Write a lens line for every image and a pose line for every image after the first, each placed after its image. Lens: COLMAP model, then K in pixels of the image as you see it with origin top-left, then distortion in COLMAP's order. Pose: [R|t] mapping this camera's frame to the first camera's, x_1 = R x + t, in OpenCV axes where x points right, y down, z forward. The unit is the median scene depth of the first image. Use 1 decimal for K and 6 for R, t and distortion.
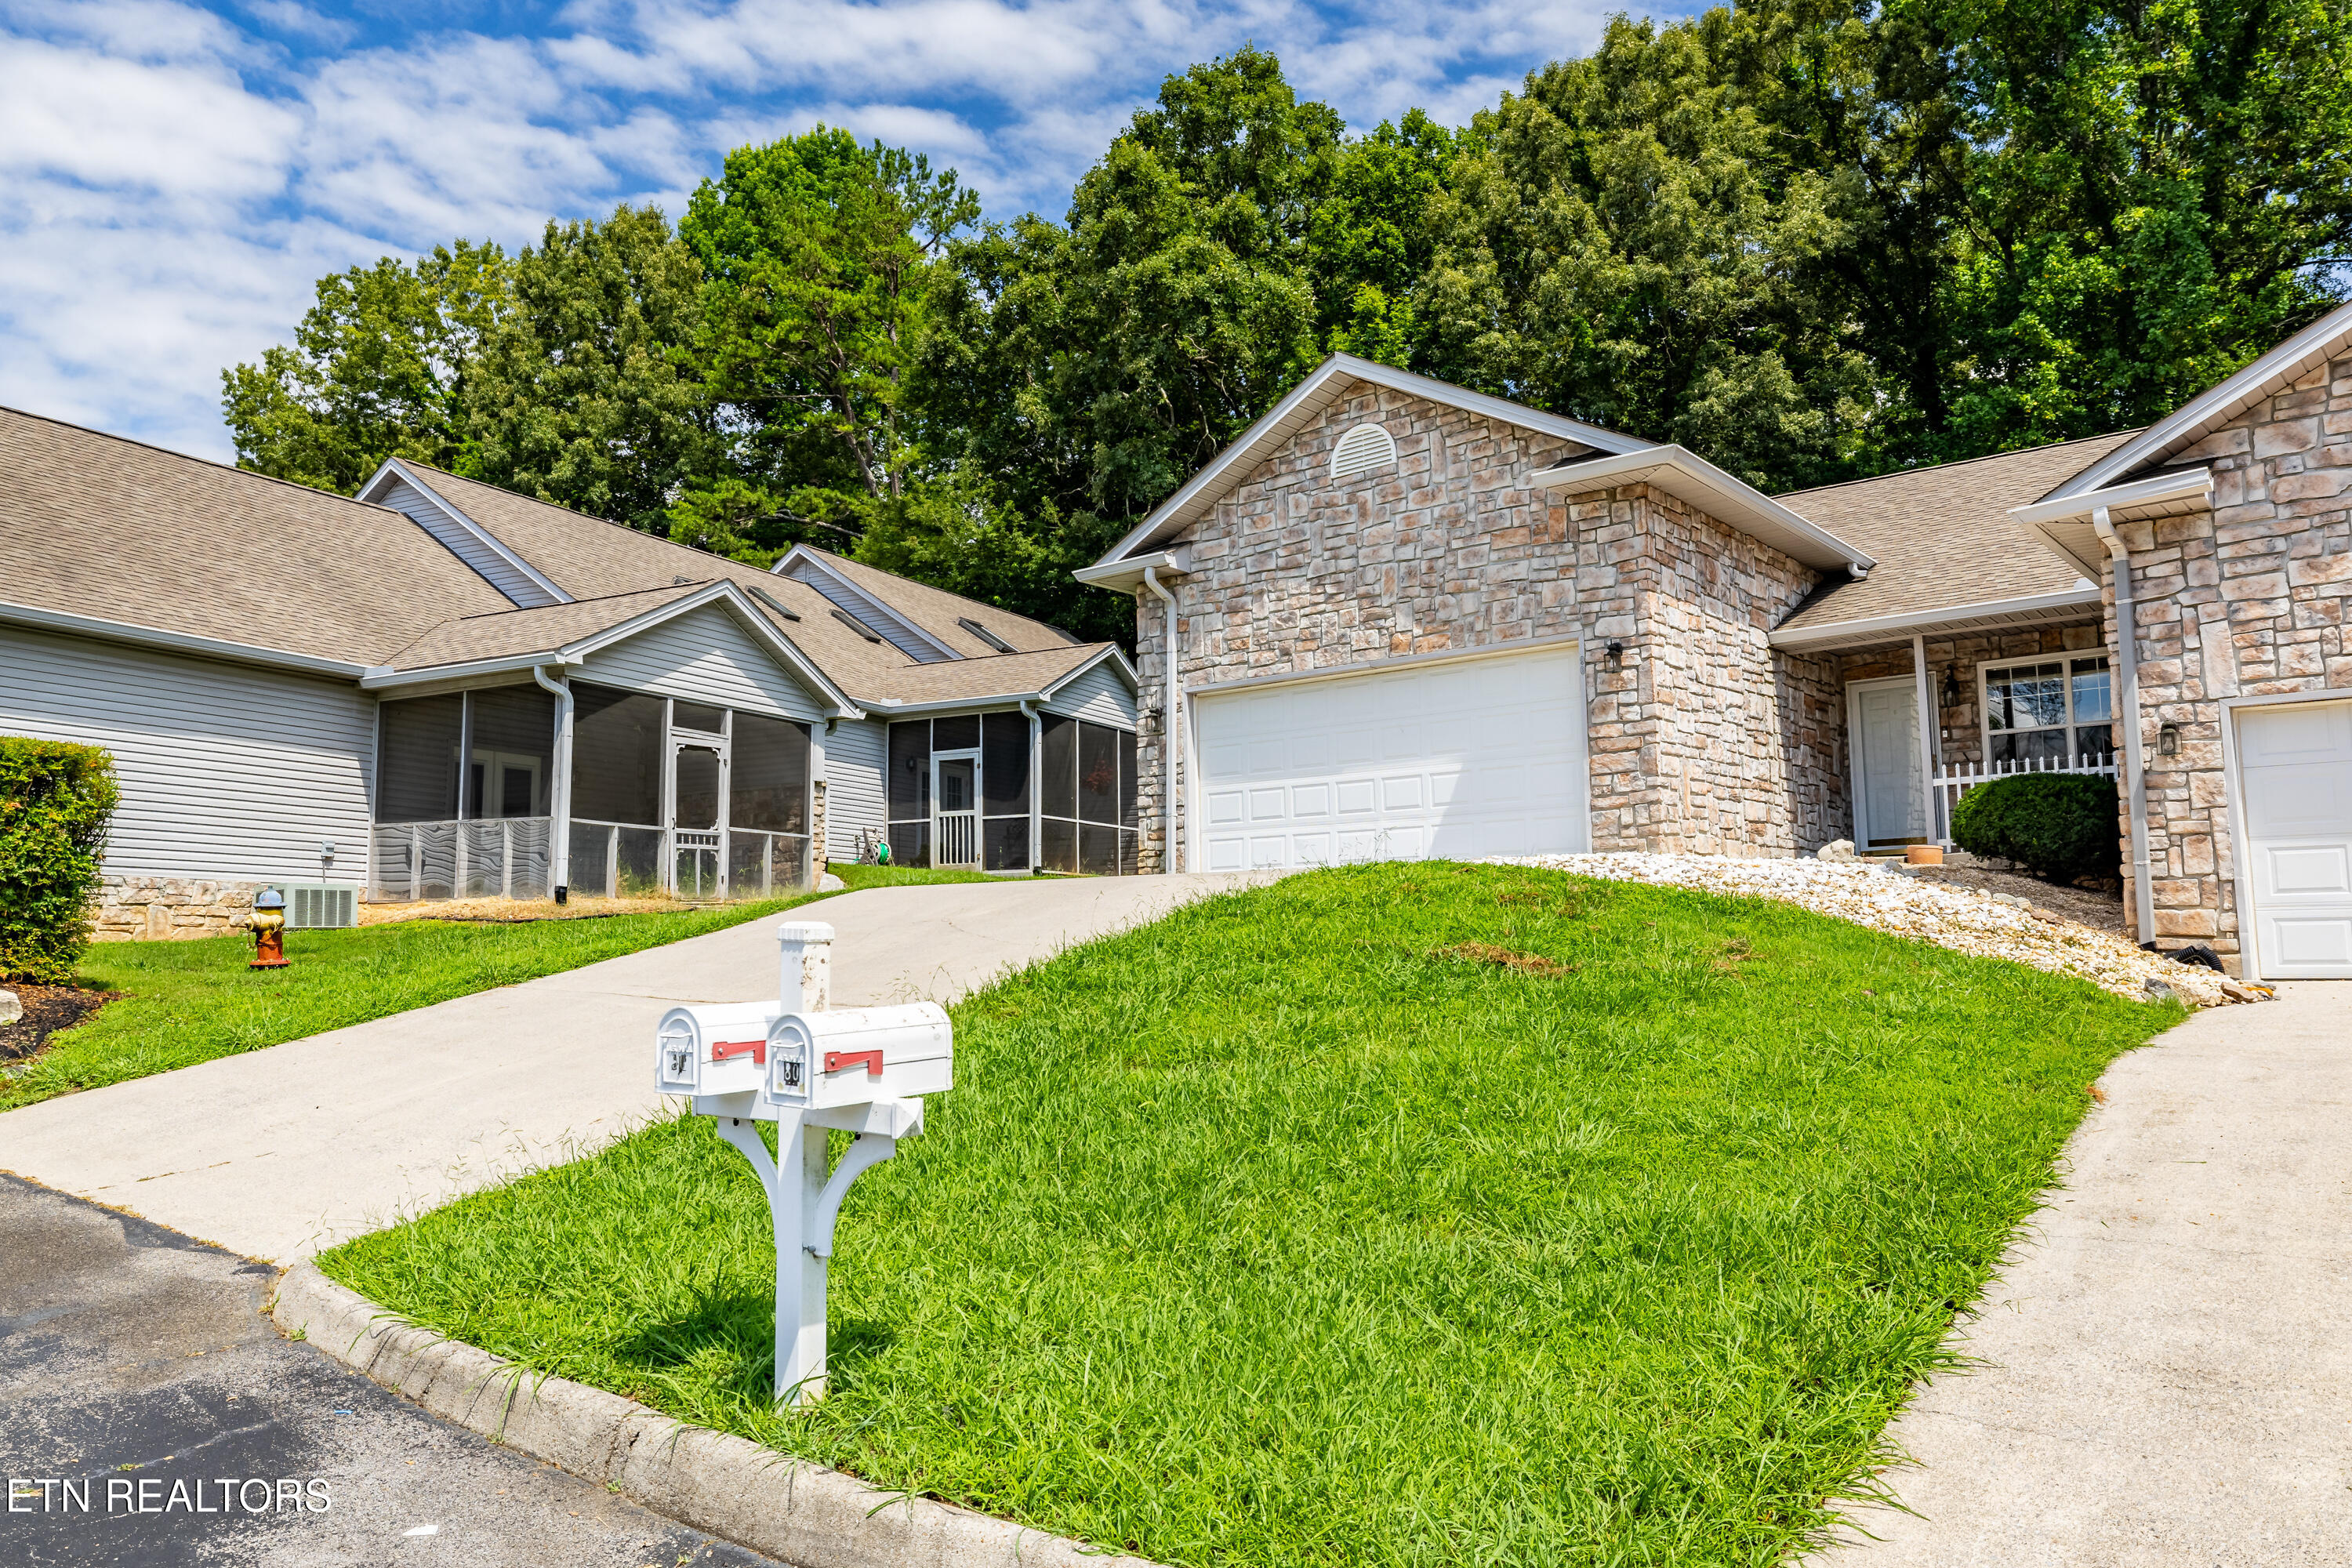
lens RADIAL K [[1680.3, 0, 1179.4], [0, 1680.3, 773.5], [0, 0, 1]] dist [-0.005434, 0.001454]
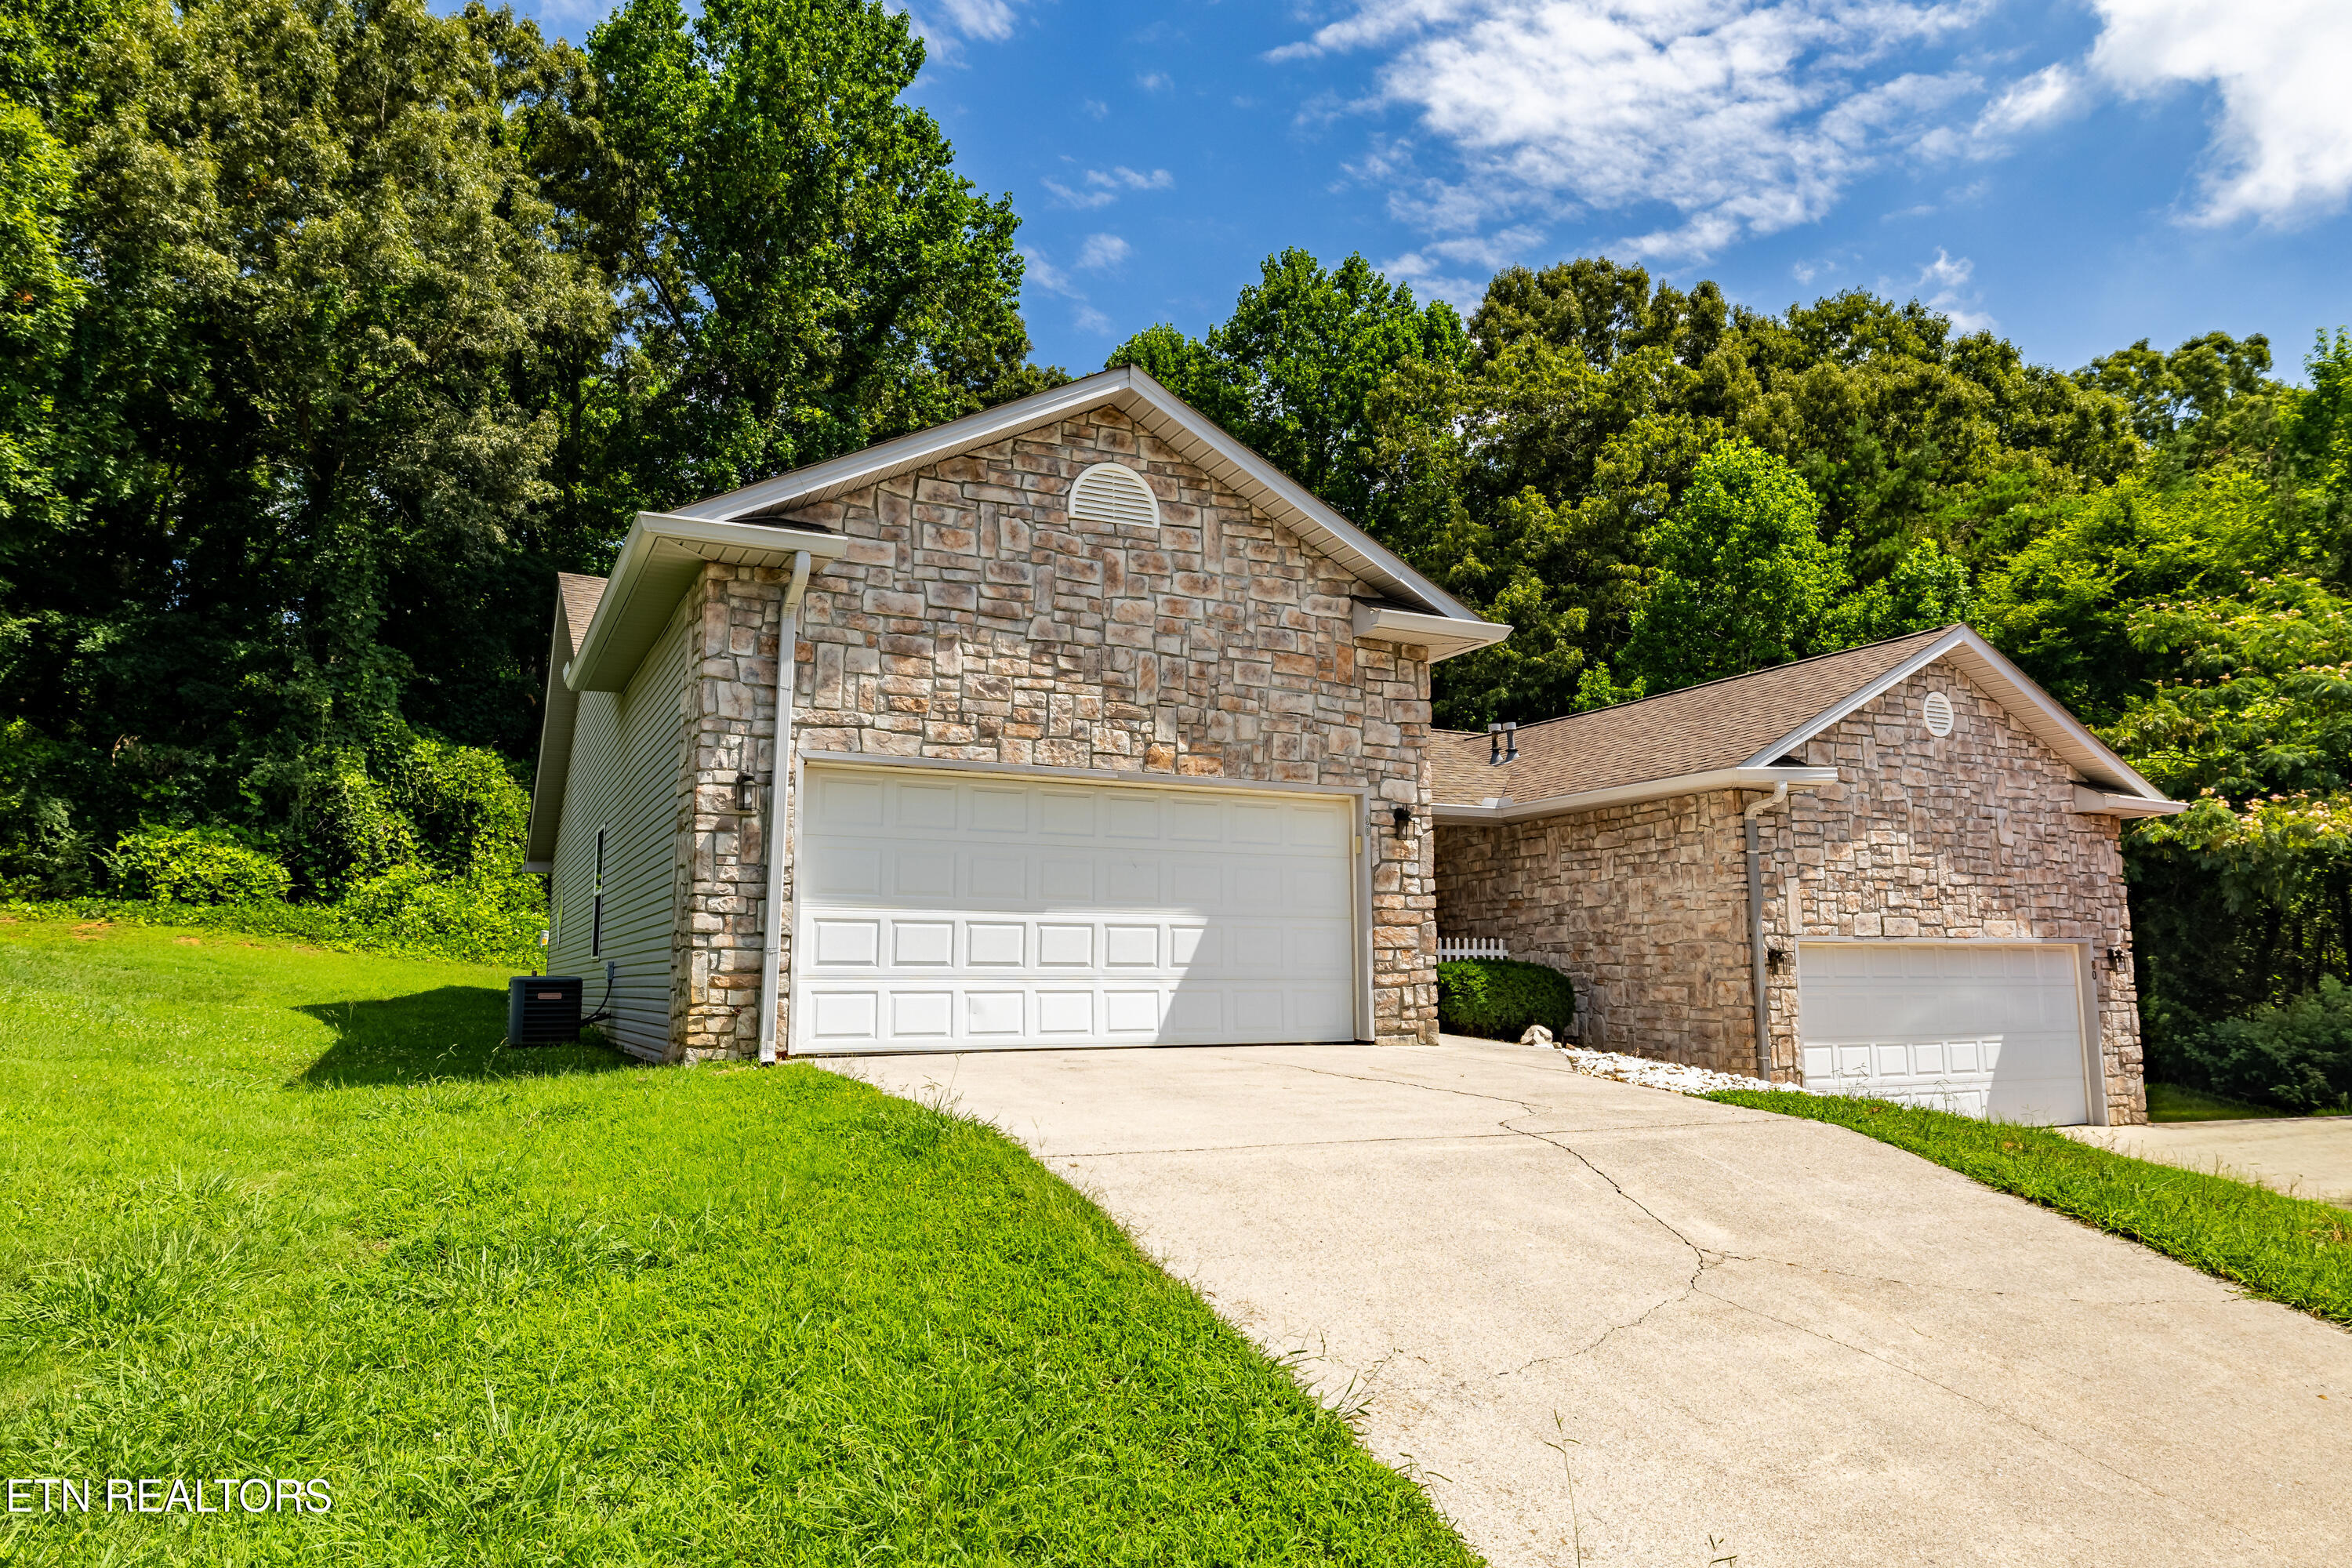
lens RADIAL K [[1441.6, 0, 1175.4], [0, 1441.6, 775.2], [0, 0, 1]] dist [-0.001905, -0.000168]
pose [[0.414848, 0.136380, 0.899612, -0.468107], [-0.106134, 0.989207, -0.101019, -0.001300], [-0.903679, -0.053572, 0.424846, 0.698204]]
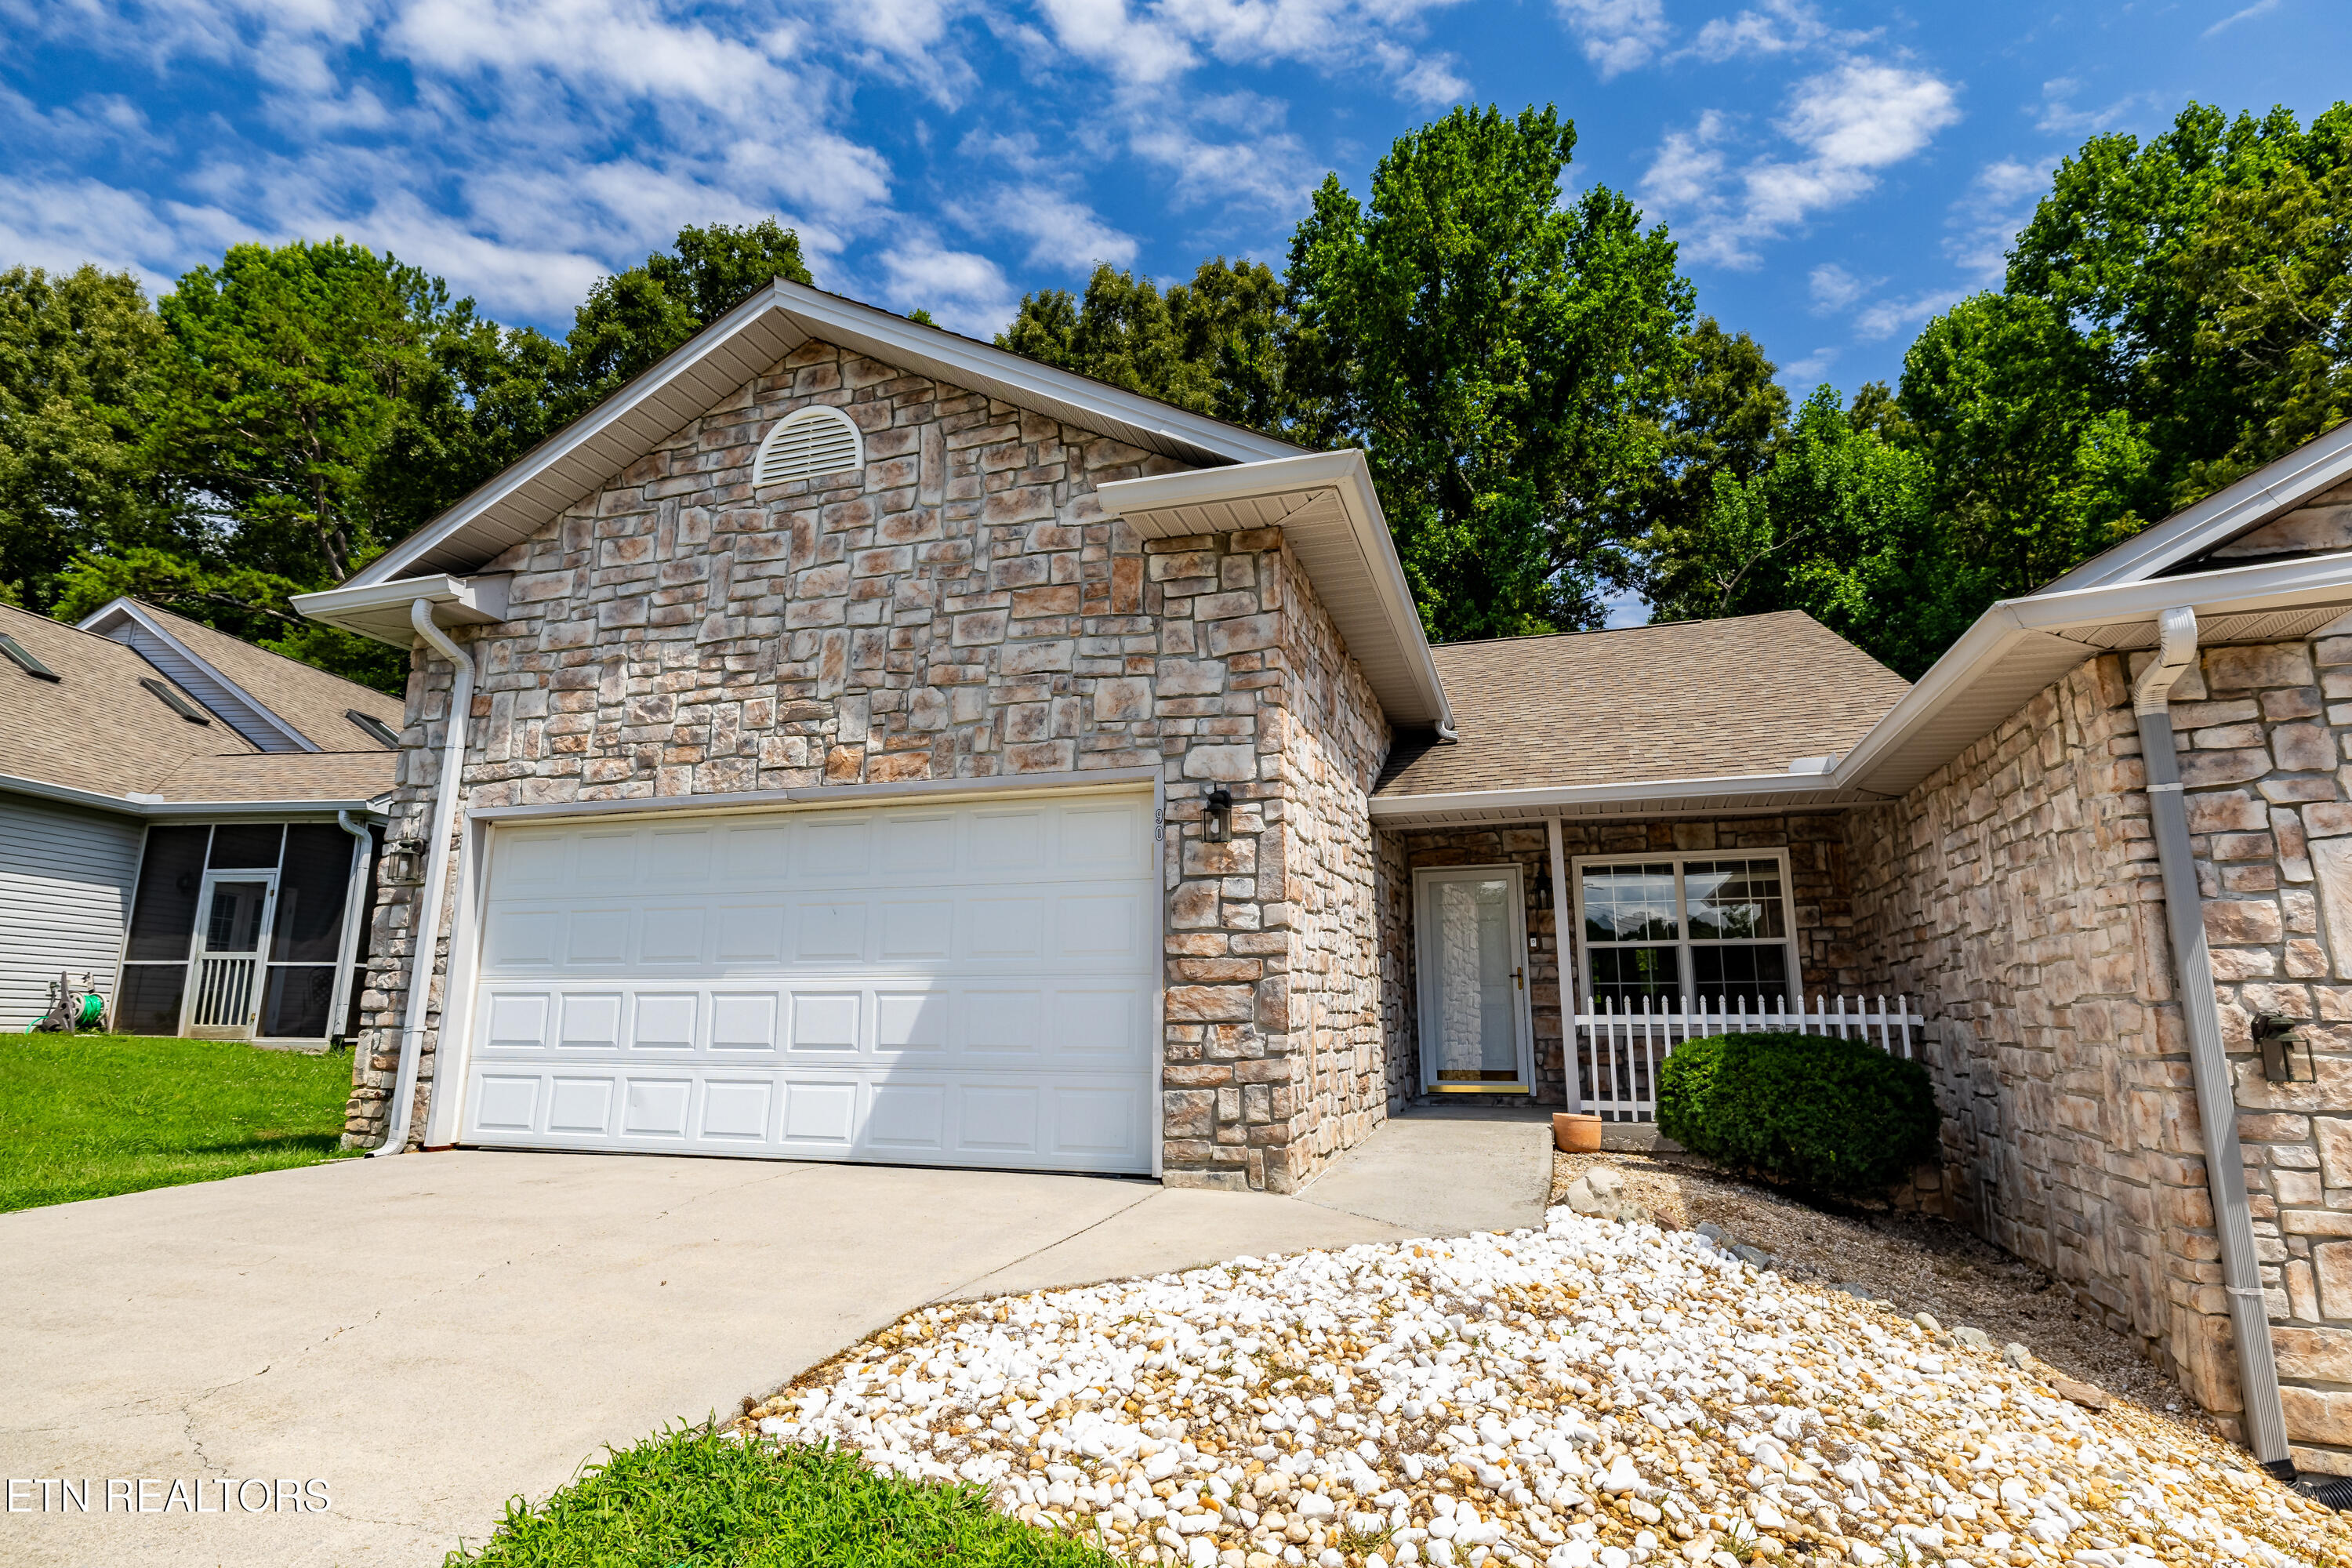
lens RADIAL K [[1212.8, 0, 1173.4], [0, 1212.8, 775.7], [0, 0, 1]] dist [-0.003763, -0.000655]
pose [[0.928557, 0.090265, 0.360047, 0.085751], [-0.055551, 0.992851, -0.105646, -0.034449], [-0.367009, 0.078097, 0.926933, 0.560724]]
